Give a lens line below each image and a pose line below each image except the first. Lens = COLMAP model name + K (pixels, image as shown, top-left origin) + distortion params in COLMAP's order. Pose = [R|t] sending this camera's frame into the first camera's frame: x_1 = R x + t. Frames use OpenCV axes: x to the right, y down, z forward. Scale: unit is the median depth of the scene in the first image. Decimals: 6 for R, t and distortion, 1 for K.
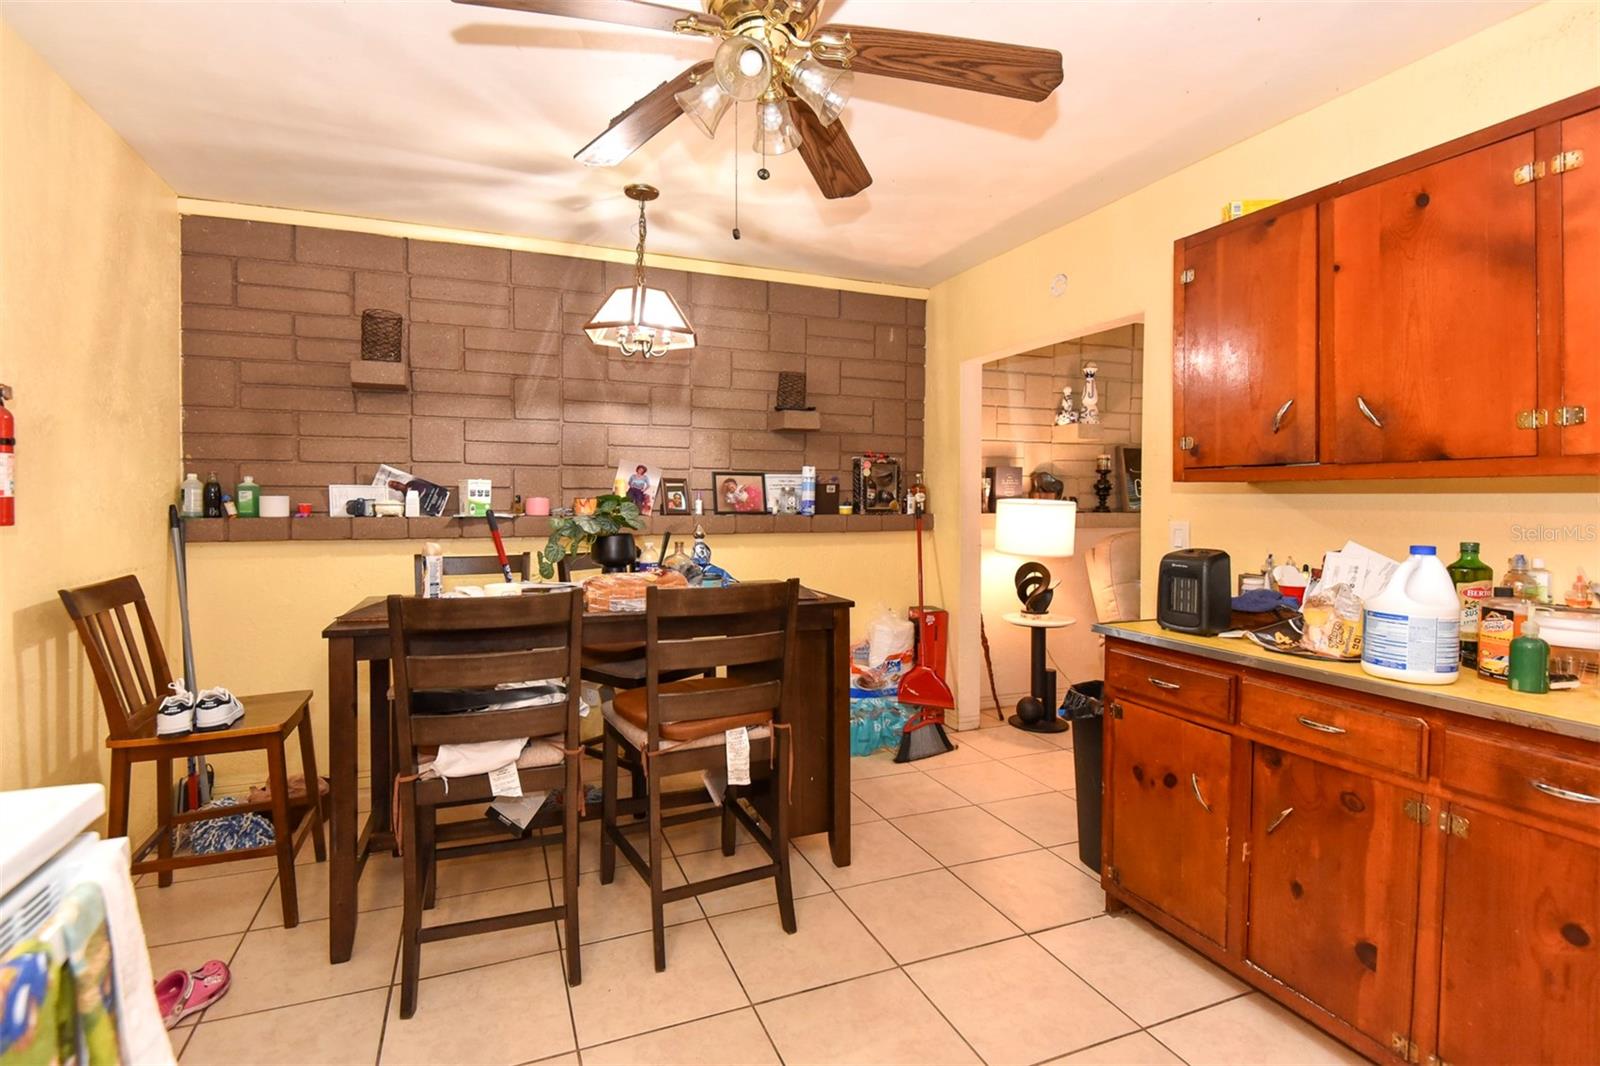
lens RADIAL K [[741.5, 0, 808.9], [0, 741.5, 513.2], [0, 0, 1]] dist [0.010437, -0.014381]
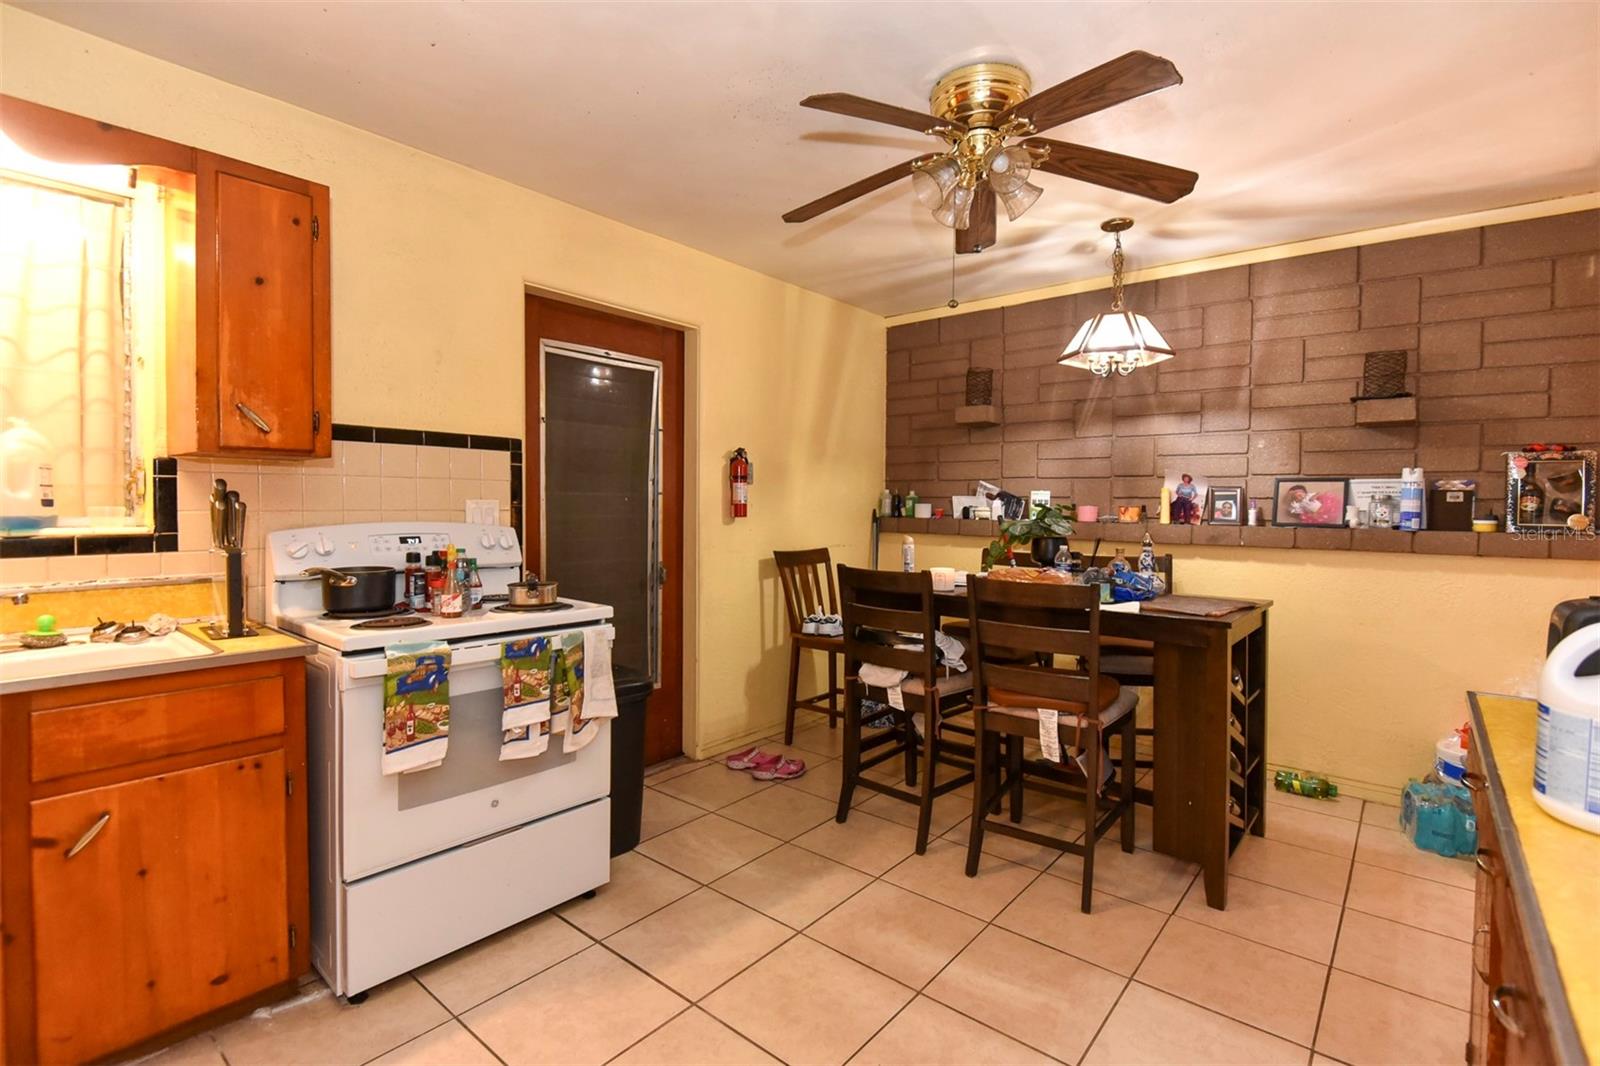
lens RADIAL K [[751.6, 0, 795.7], [0, 751.6, 515.5], [0, 0, 1]] dist [0.004157, -0.014635]
pose [[0.452215, 0.017181, -0.891743, 0.461769], [-0.024467, 0.999677, 0.006853, -0.003261], [0.891573, 0.018720, 0.452489, 0.079341]]
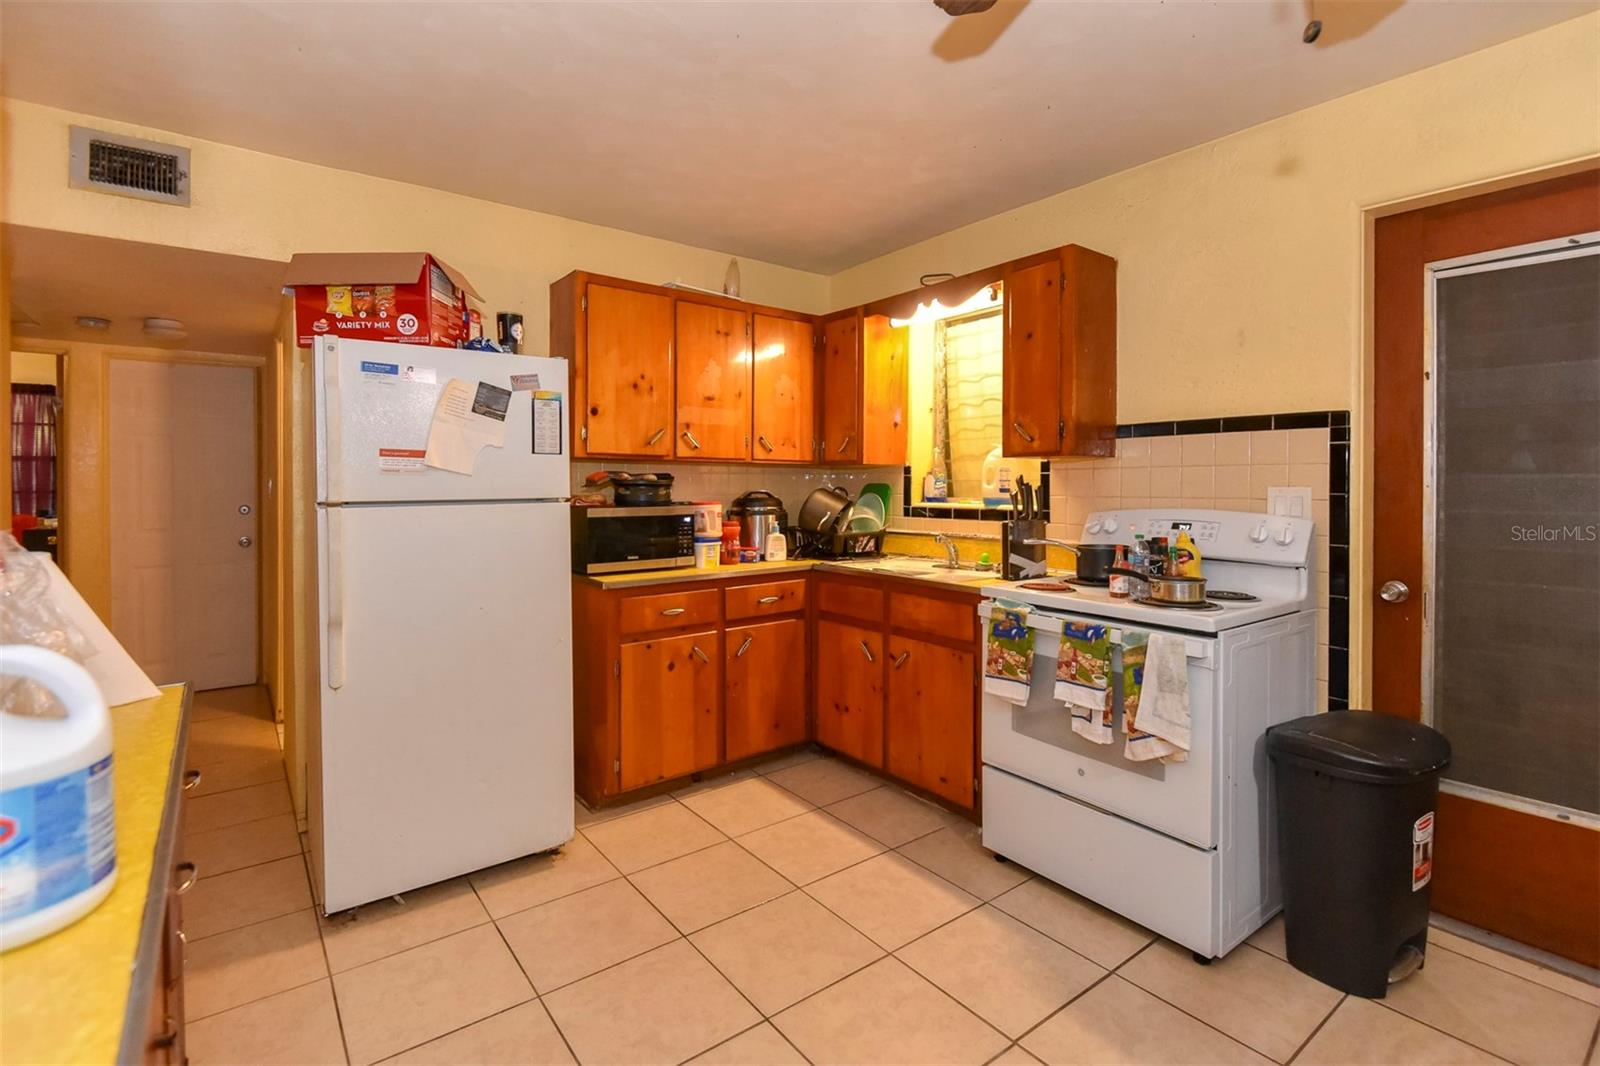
lens RADIAL K [[731.4, 0, 797.3], [0, 731.4, 490.0], [0, 0, 1]] dist [0.032659, -0.027863]
pose [[-0.970805, 0.001600, -0.239865, 0.177638], [-0.004916, 0.999635, 0.026562, -0.021406], [0.239820, 0.026966, -0.970443, 0.757267]]
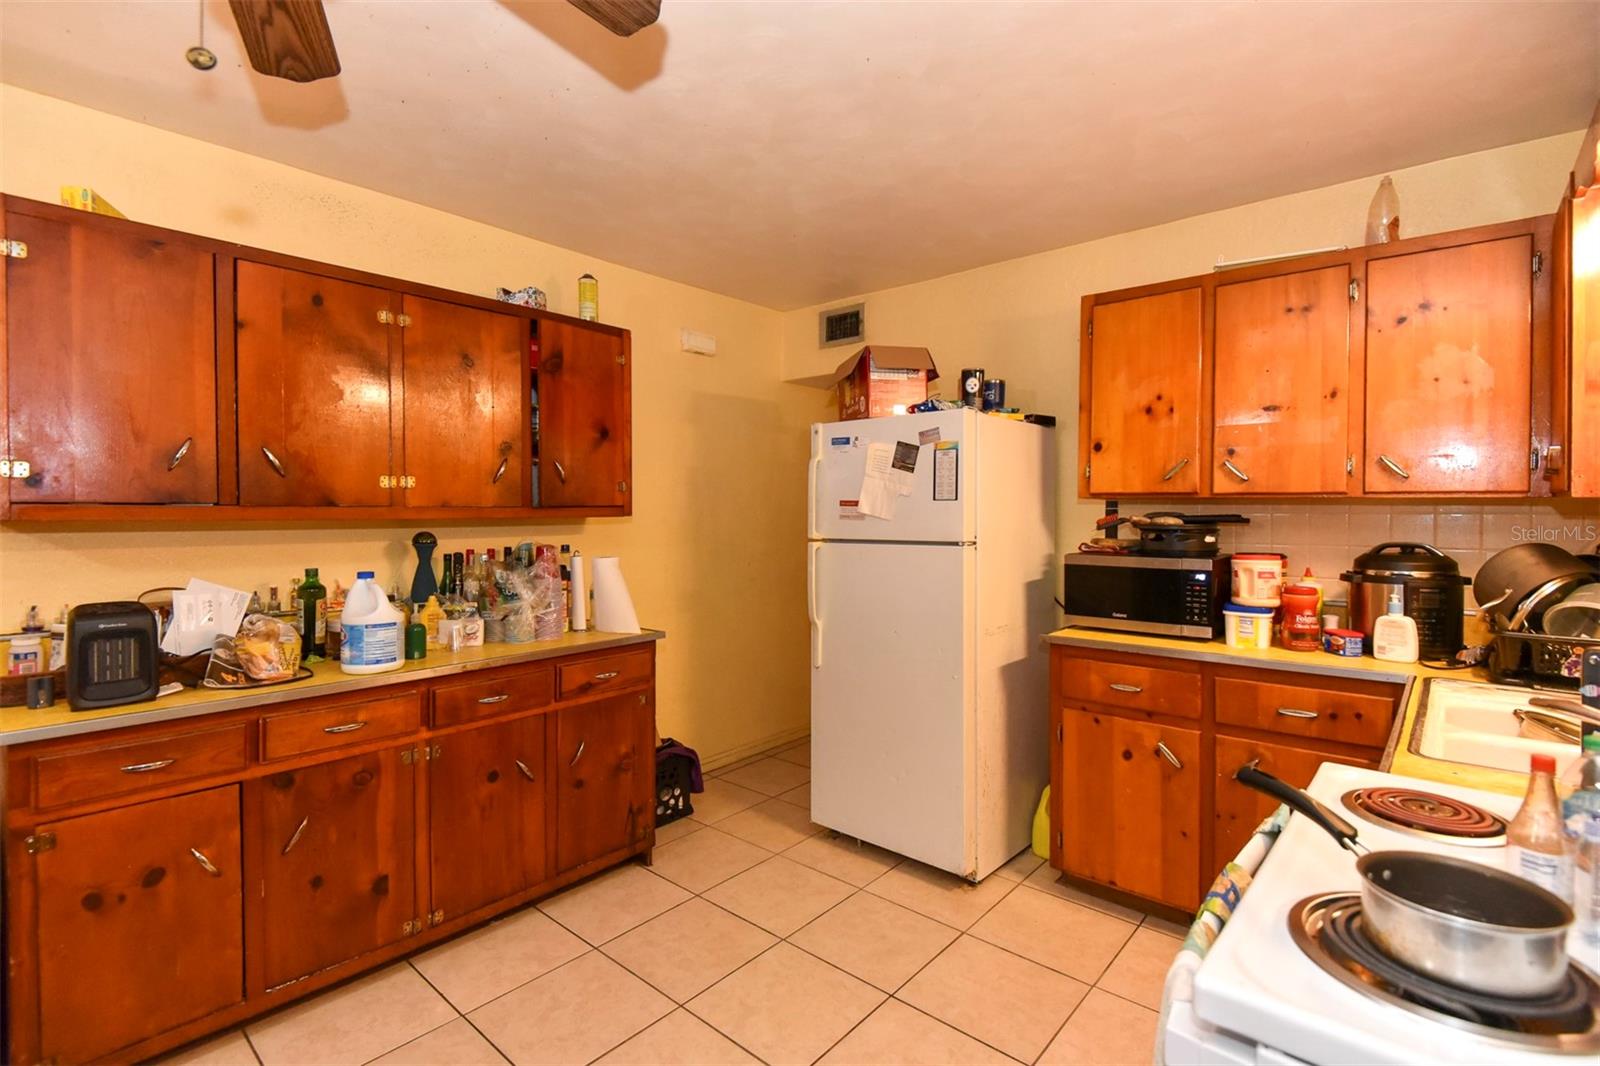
lens RADIAL K [[741.5, 0, 808.9], [0, 741.5, 513.2], [0, 0, 1]] dist [0.010437, -0.014381]
pose [[-0.441771, -0.004710, 0.897115, -0.397354], [0.016101, 0.999784, 0.013177, -0.035614], [-0.896983, 0.020266, -0.441600, 0.466197]]
